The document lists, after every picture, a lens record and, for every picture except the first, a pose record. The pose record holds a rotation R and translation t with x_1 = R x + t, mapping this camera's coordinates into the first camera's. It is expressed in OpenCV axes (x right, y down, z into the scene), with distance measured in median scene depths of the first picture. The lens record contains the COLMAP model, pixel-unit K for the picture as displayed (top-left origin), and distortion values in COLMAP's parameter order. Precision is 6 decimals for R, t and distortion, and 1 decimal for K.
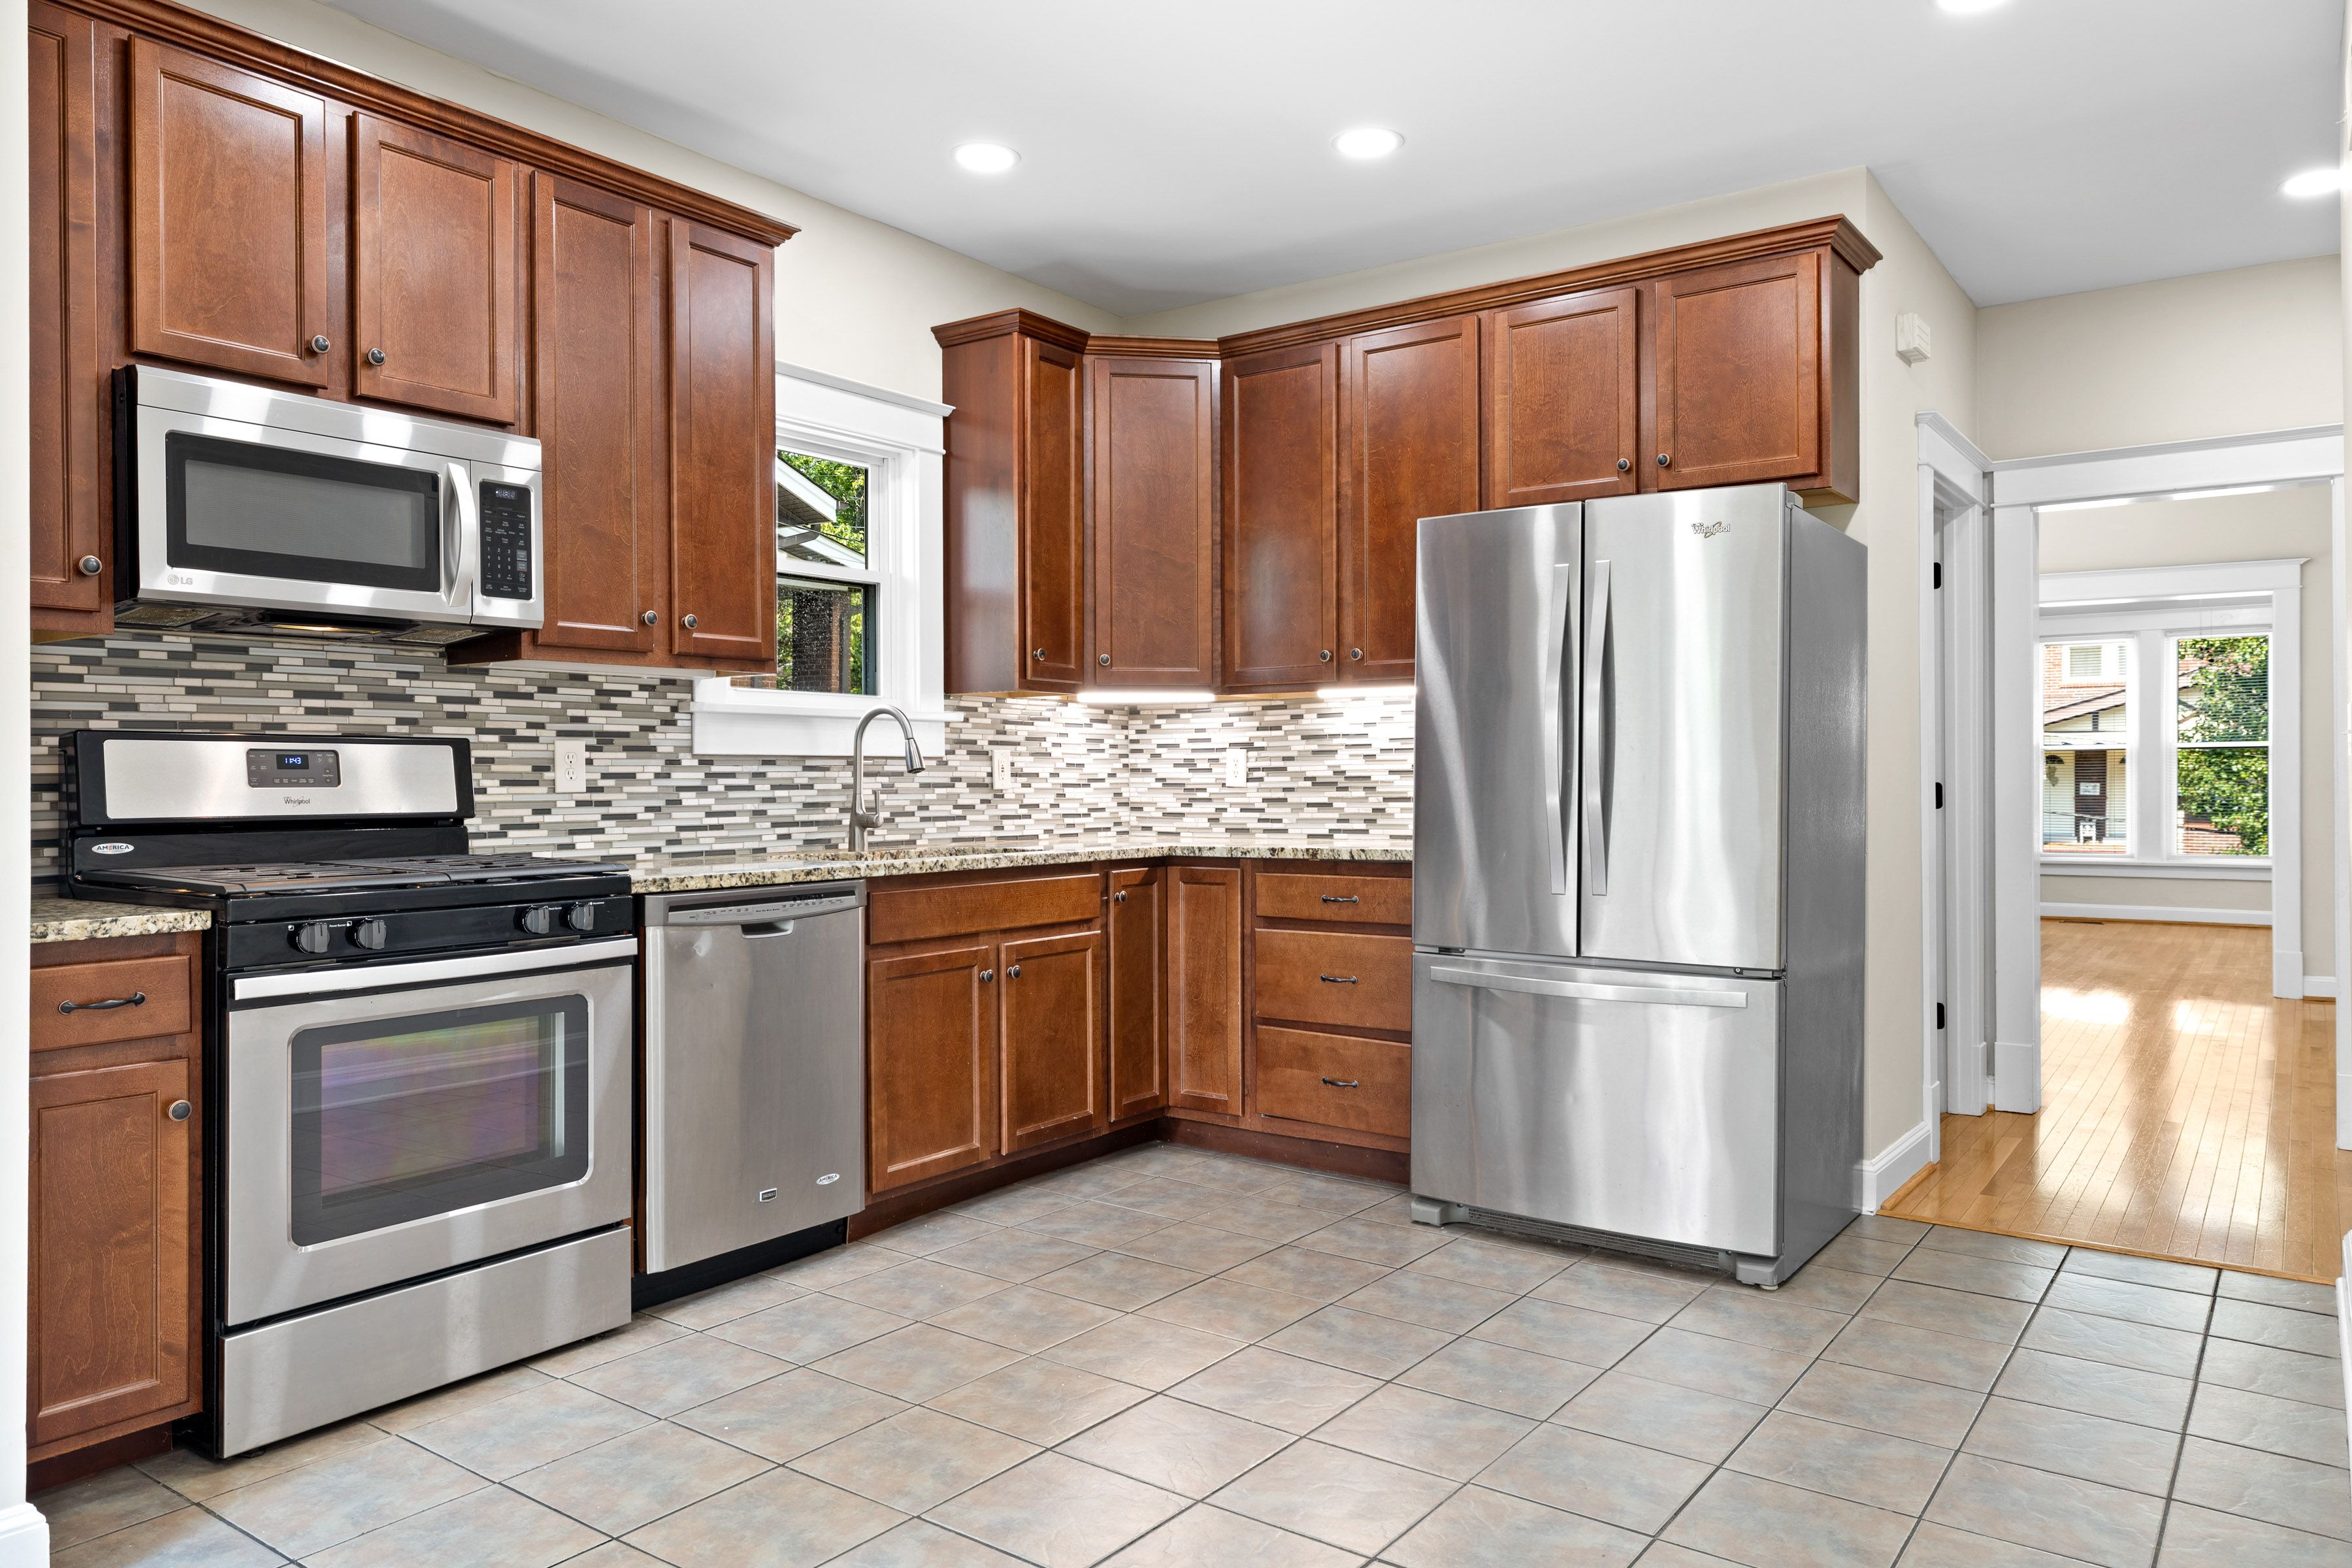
lens RADIAL K [[1573.8, 0, 1182.3], [0, 1573.8, 775.6], [0, 0, 1]] dist [-0.004470, 0.001628]
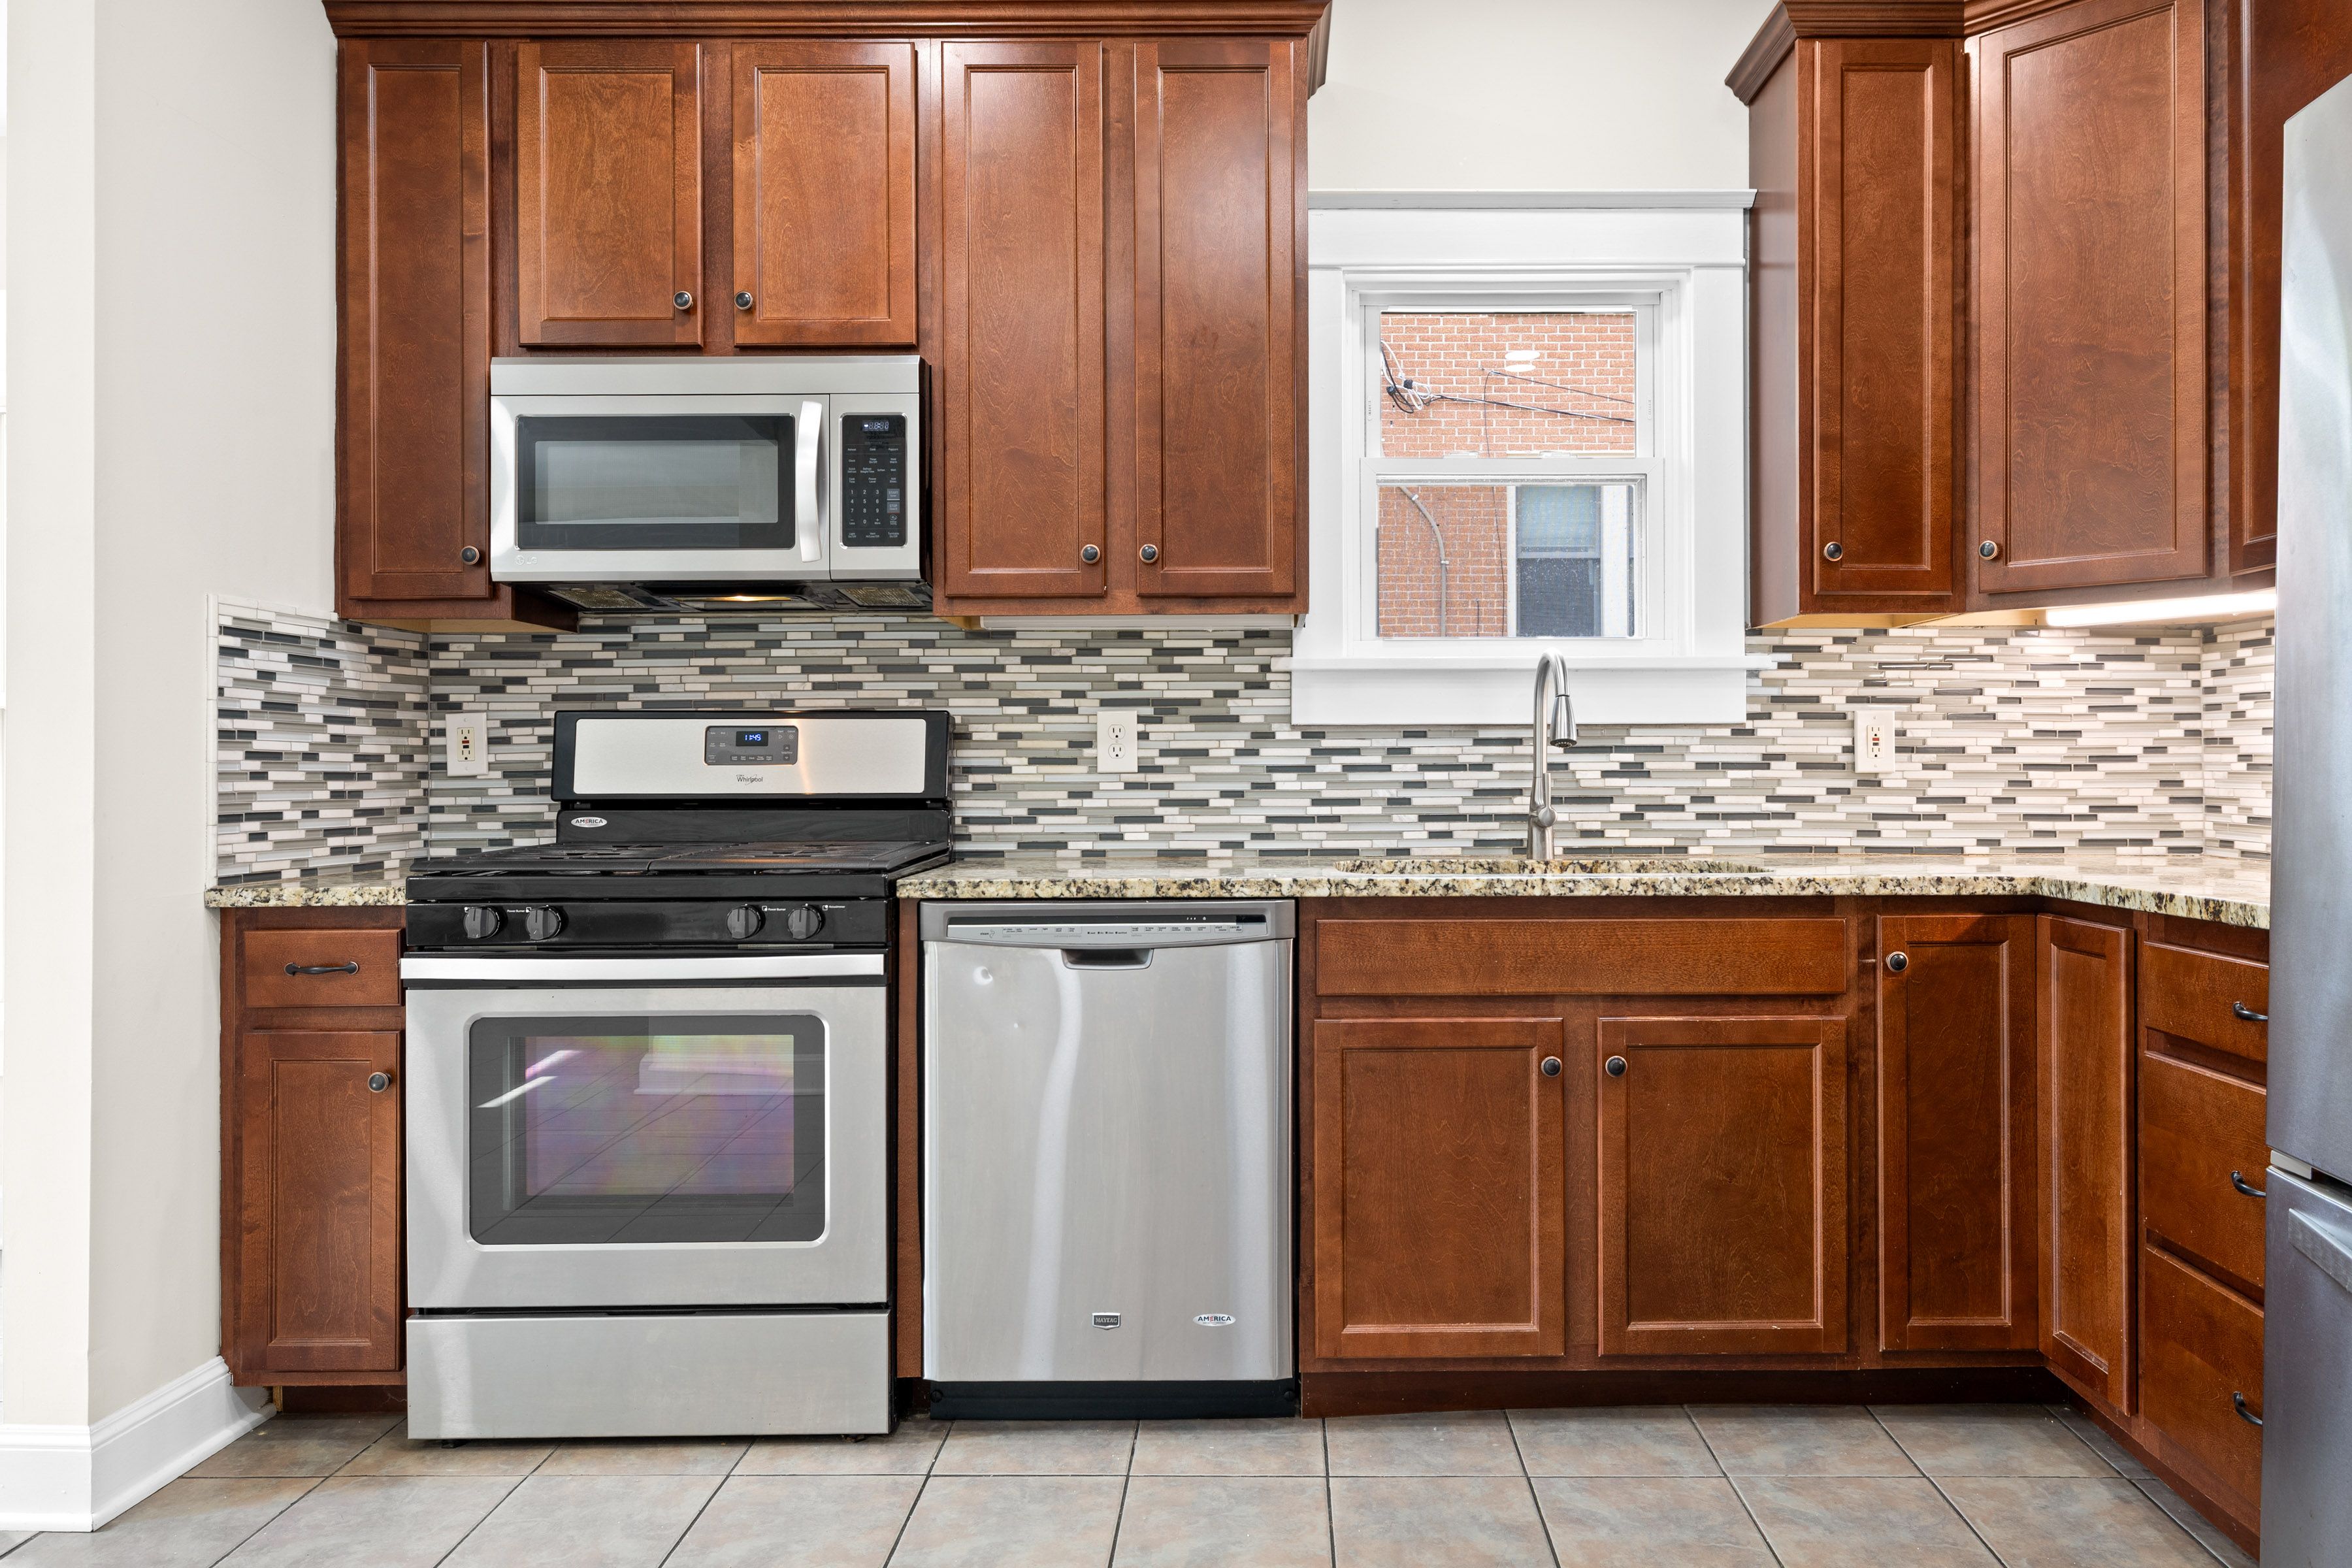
lens RADIAL K [[1599.6, 0, 1275.3], [0, 1599.6, 762.9], [0, 0, 1]] dist [-0.000256, -0.000296]
pose [[0.587734, -0.000477, -0.809054, 0.350881], [0.002052, 0.999997, 0.000901, 0.004990], [0.809052, -0.002189, 0.587733, 0.563816]]
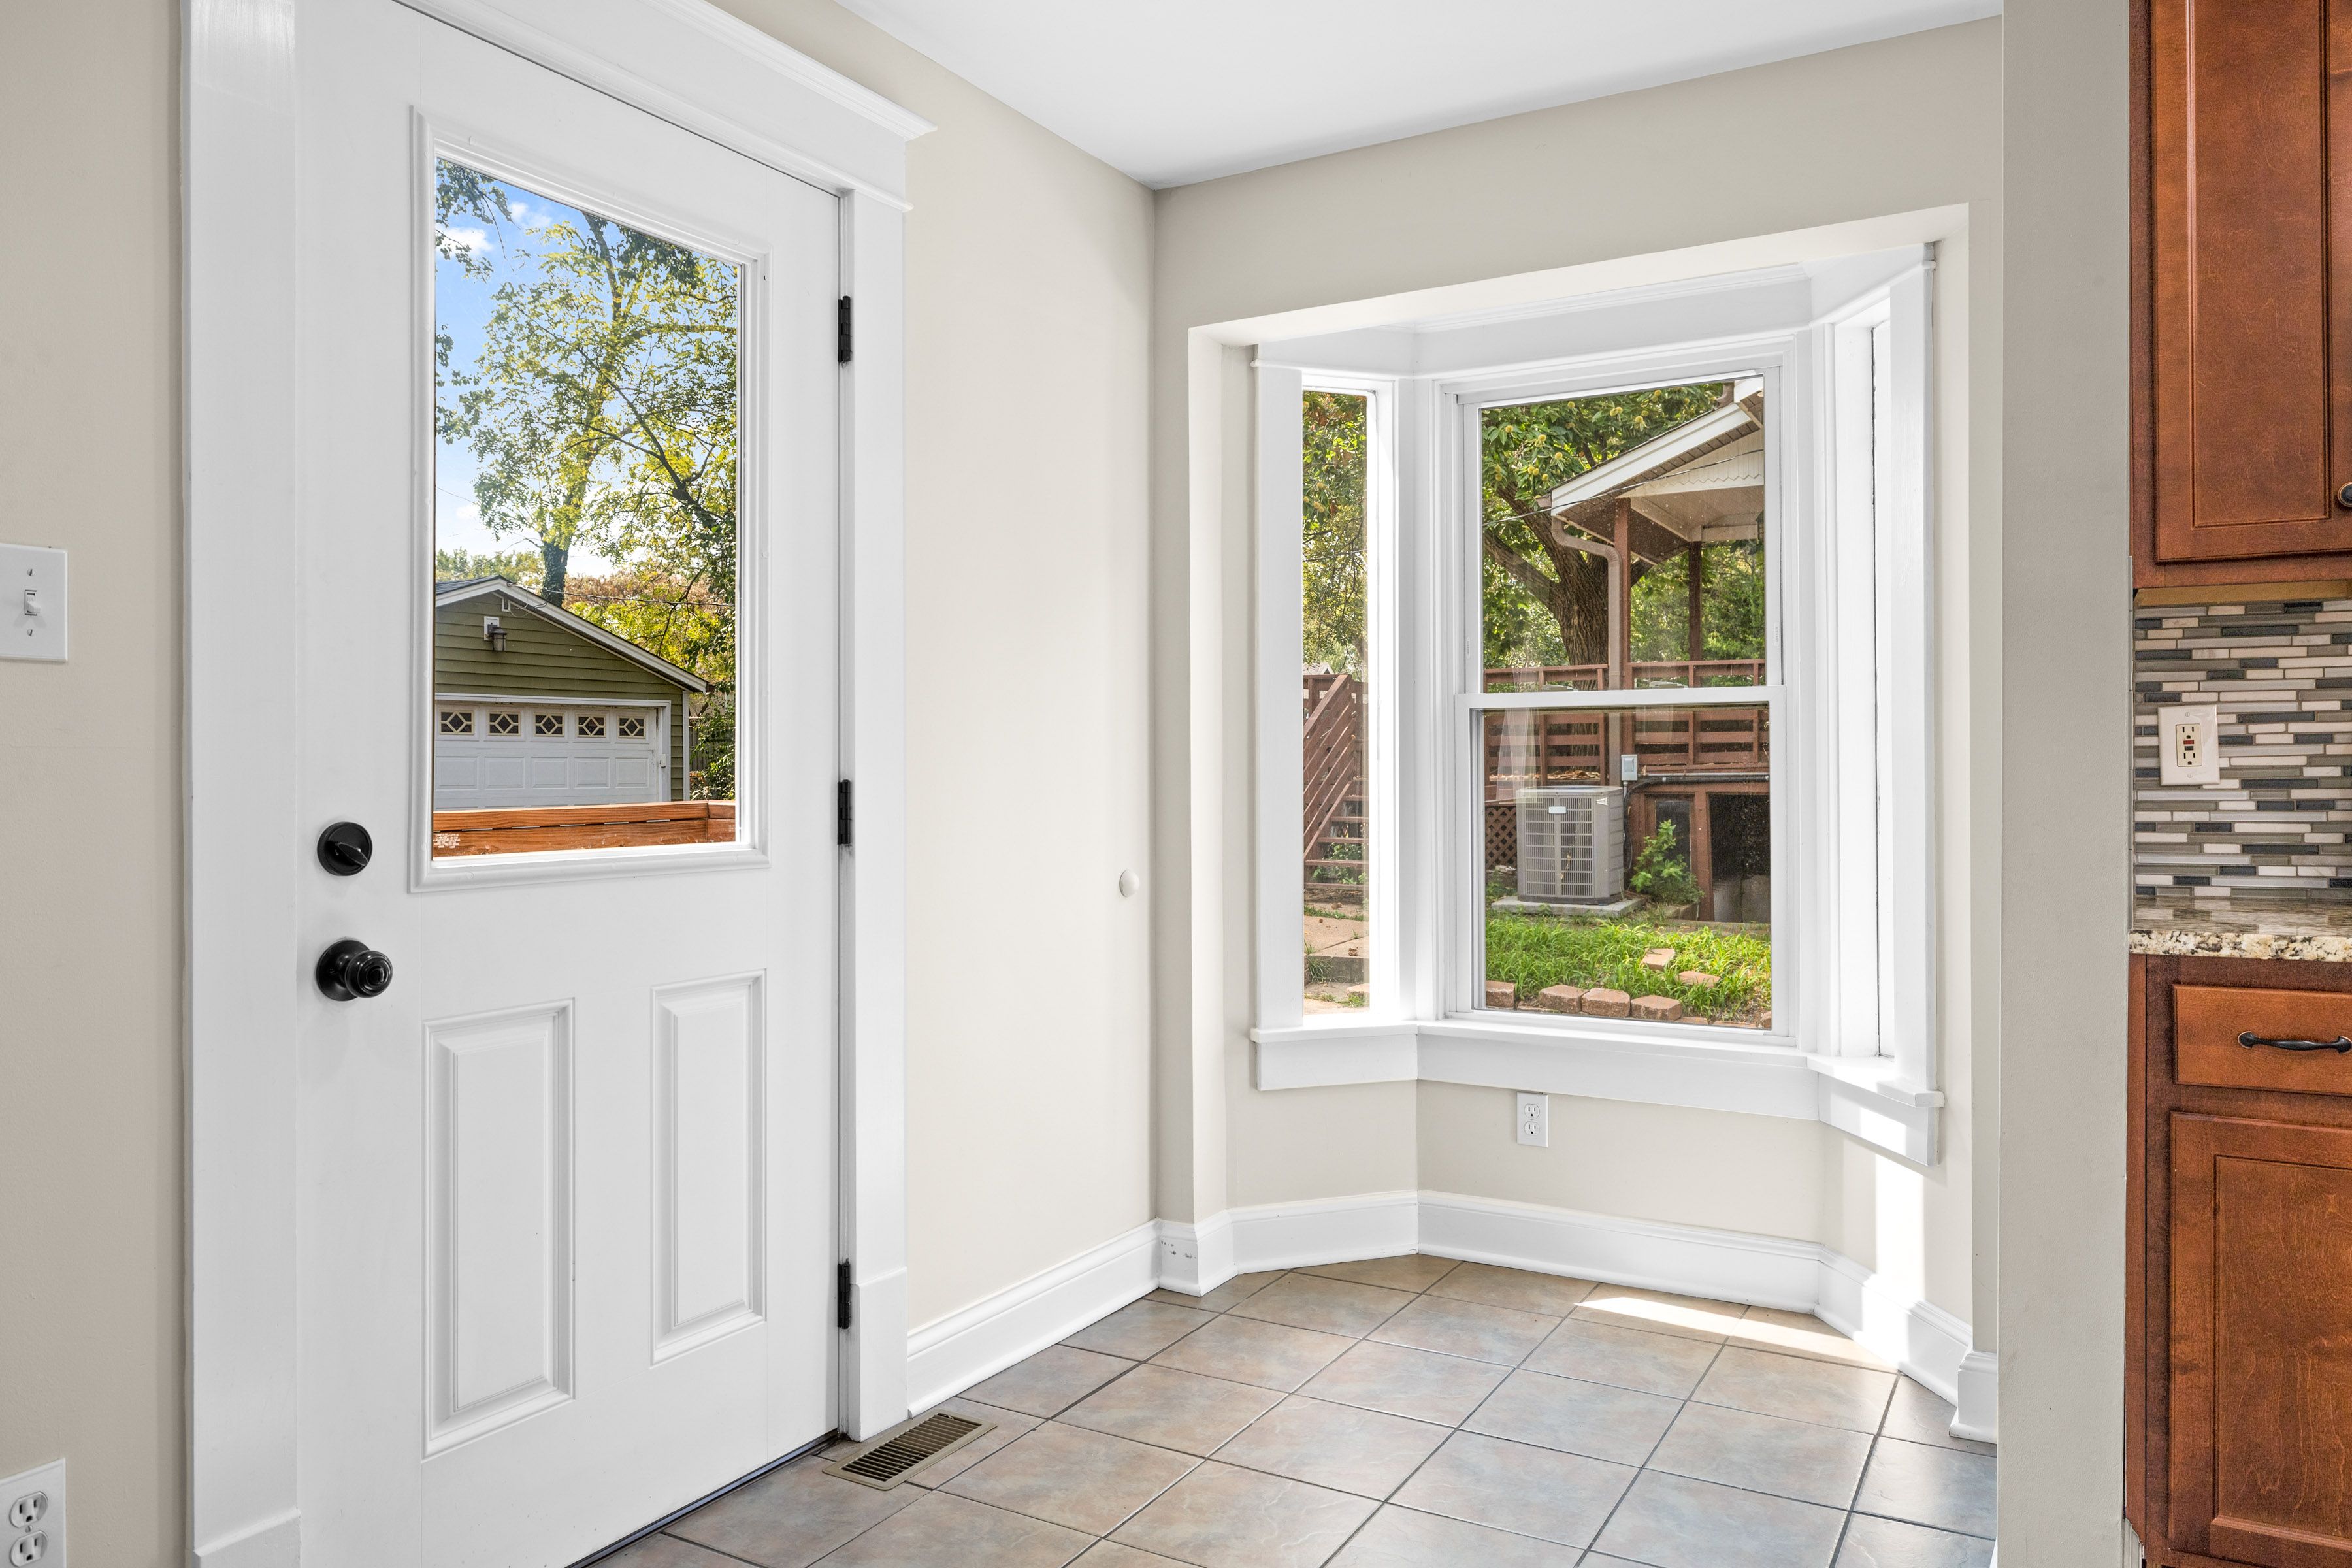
lens RADIAL K [[1623.4, 0, 1200.3], [0, 1623.4, 759.9], [0, 0, 1]] dist [-0.001235, -0.001186]
pose [[0.110458, -0.000489, -0.993881, 0.043663], [0.001282, 0.999999, -0.000349, 0.000879], [0.993880, -0.001235, 0.110458, 0.227483]]
